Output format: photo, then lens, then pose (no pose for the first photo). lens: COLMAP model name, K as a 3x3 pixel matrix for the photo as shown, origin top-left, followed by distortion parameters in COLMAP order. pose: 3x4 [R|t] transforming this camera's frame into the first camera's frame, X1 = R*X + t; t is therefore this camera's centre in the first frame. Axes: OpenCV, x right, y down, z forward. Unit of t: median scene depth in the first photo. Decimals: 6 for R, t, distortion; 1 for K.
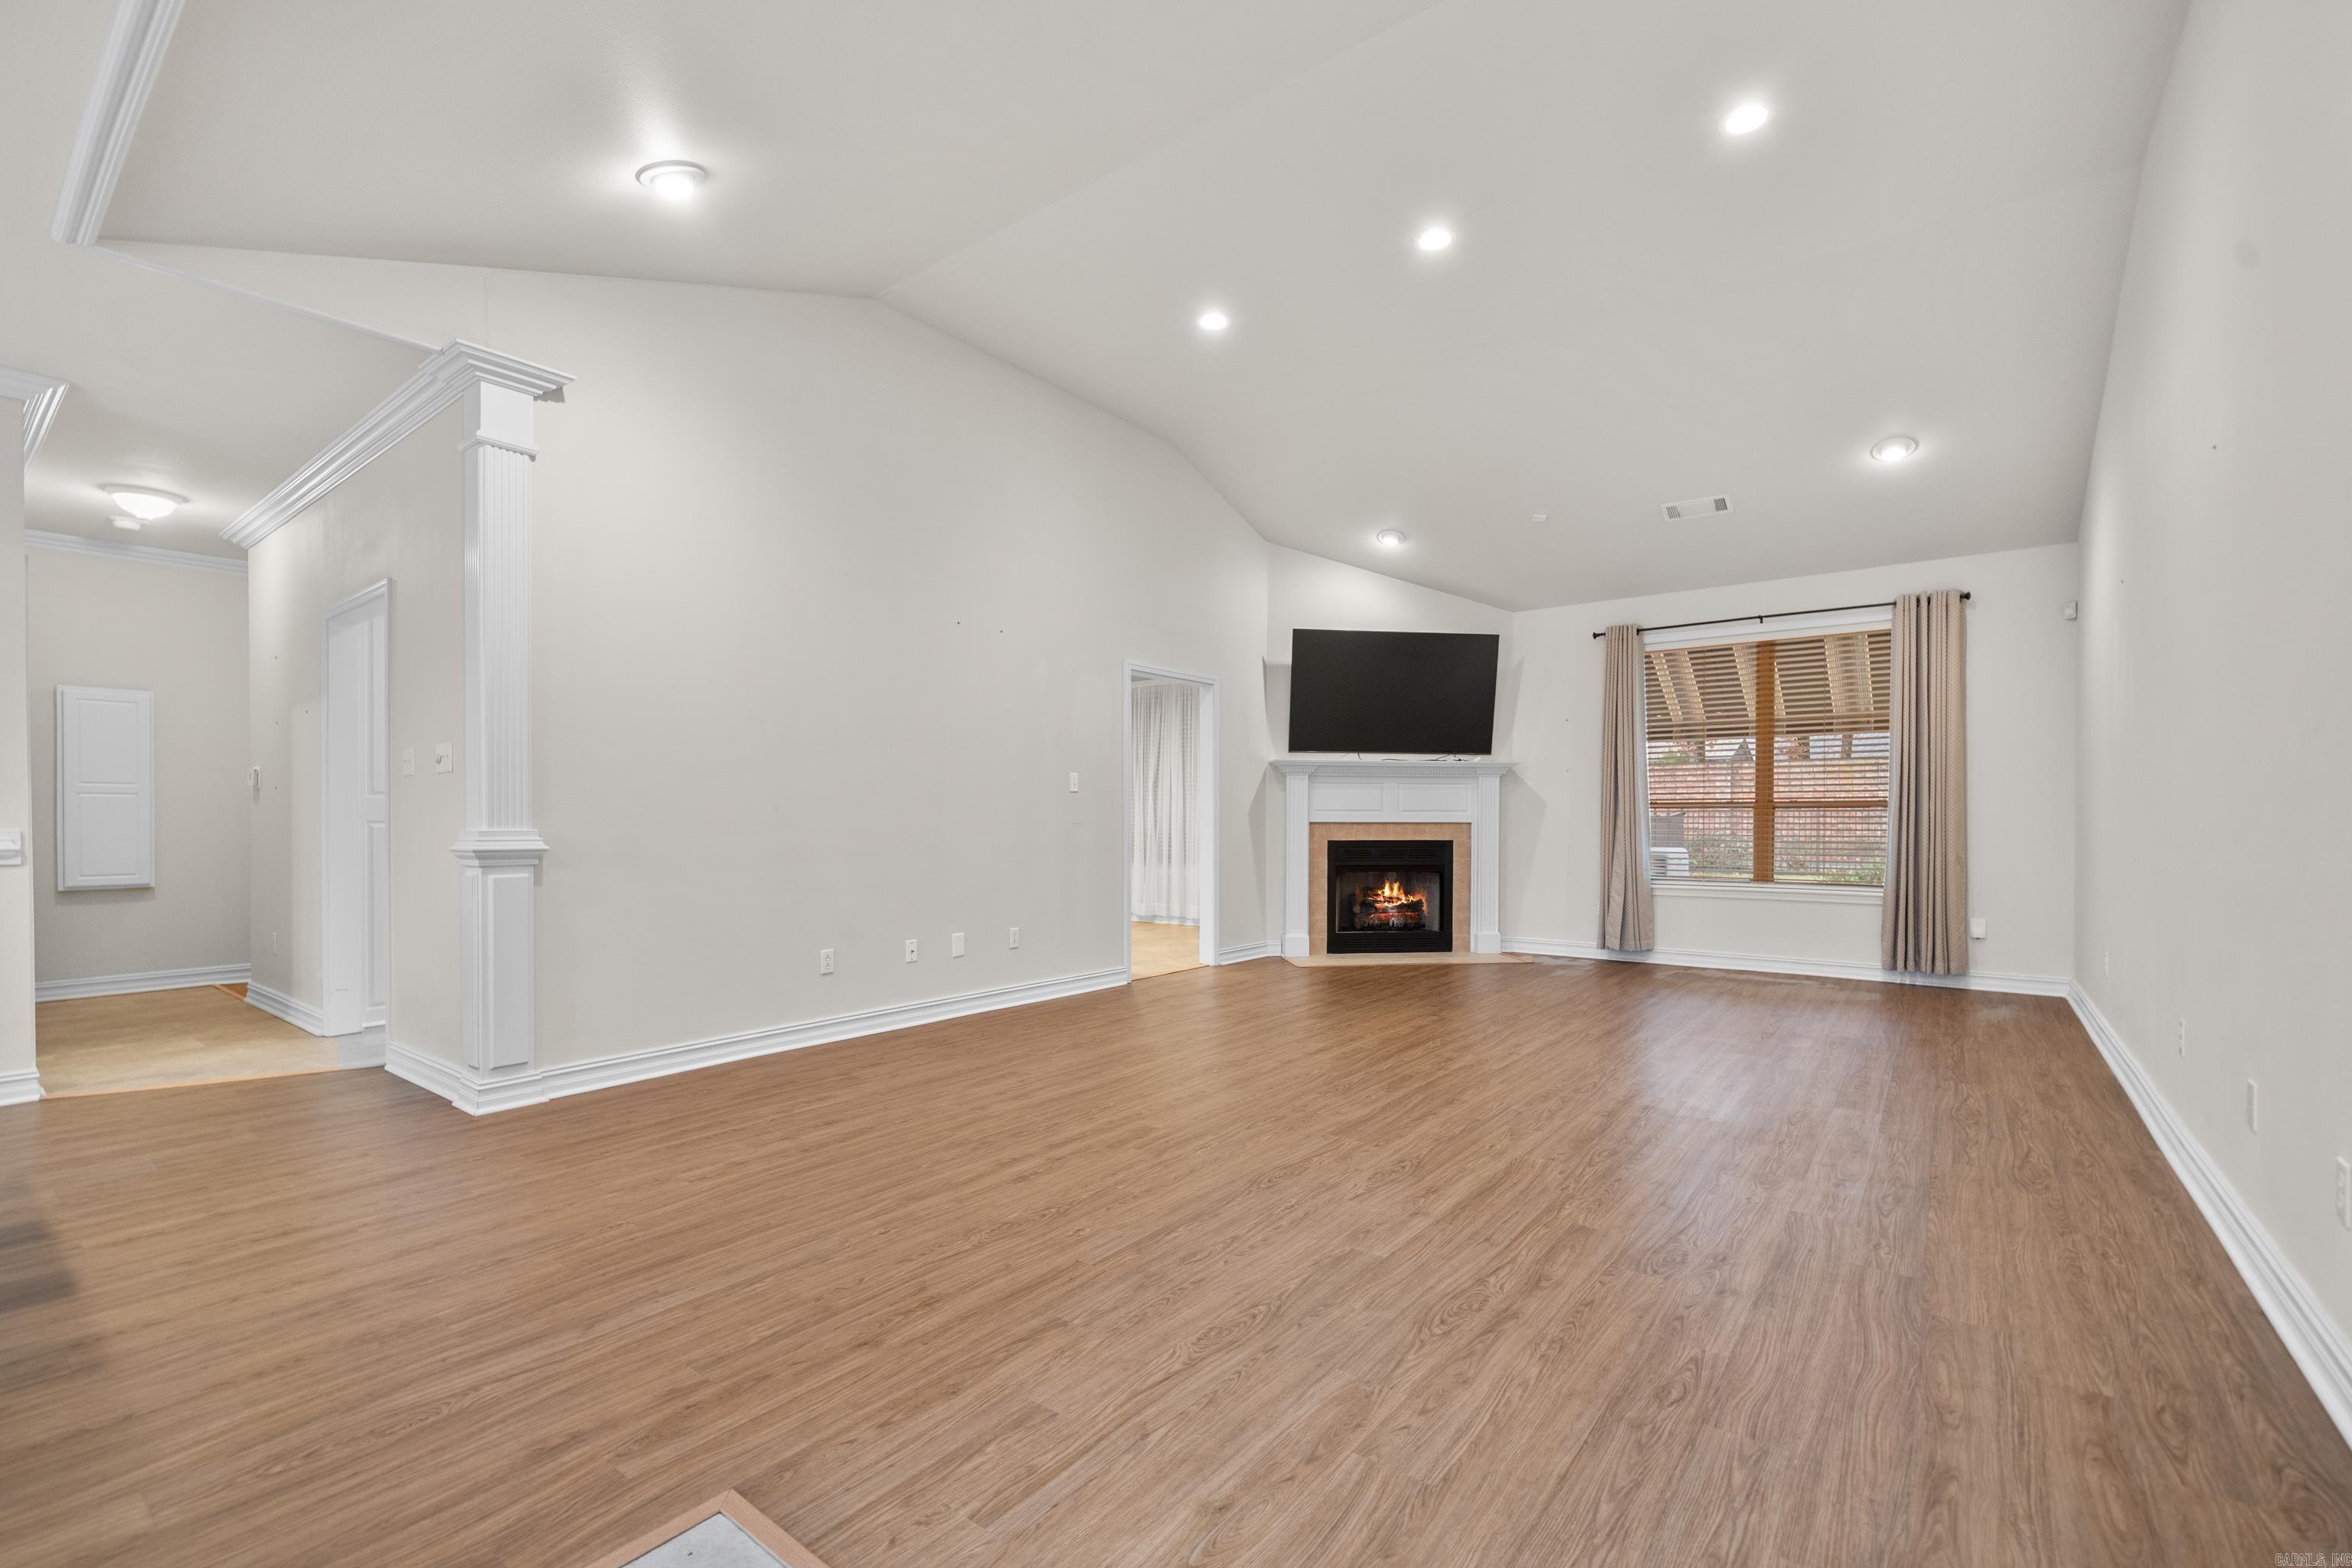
lens RADIAL K [[964.4, 0, 1142.5], [0, 964.4, 823.4], [0, 0, 1]] dist [-0.000819, -0.000997]
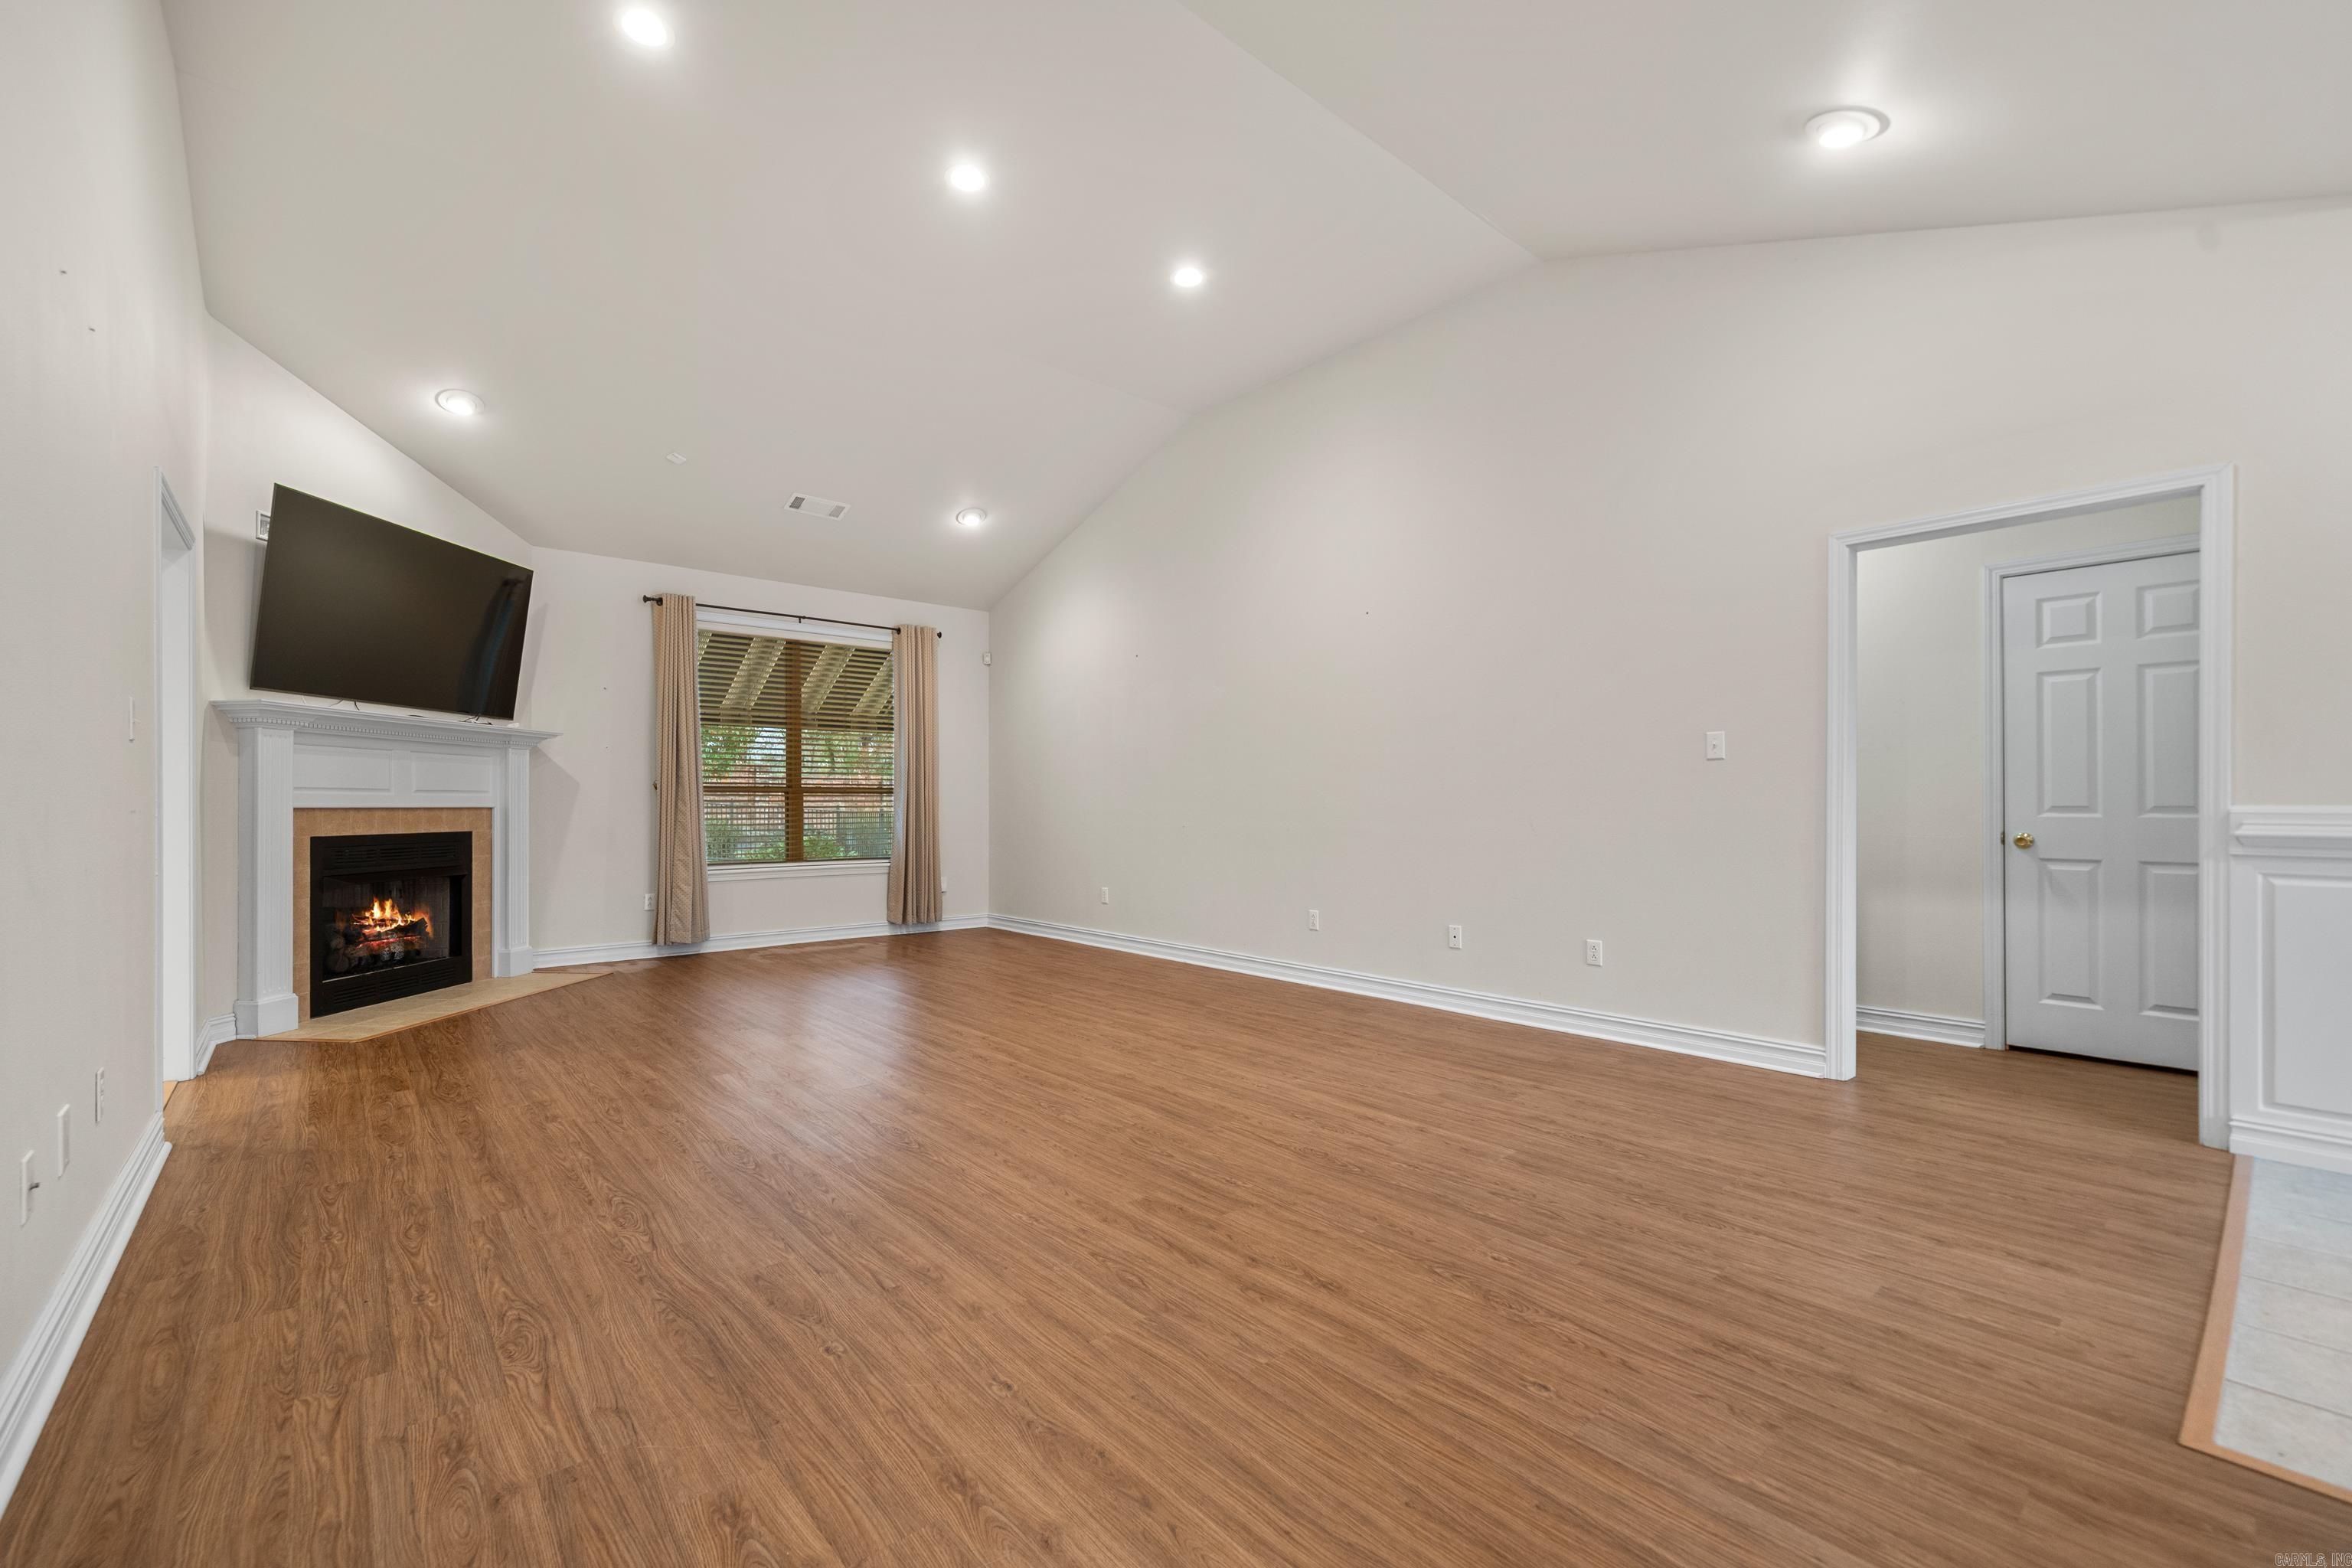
lens RADIAL K [[964.4, 0, 1173.2], [0, 964.4, 794.0], [0, 0, 1]] dist [-0.000819, -0.000997]
pose [[0.213602, 0.010346, 0.976866, -0.357744], [0.005431, 0.999916, -0.011778, 0.000473], [-0.976906, 0.007821, 0.213527, 0.391471]]
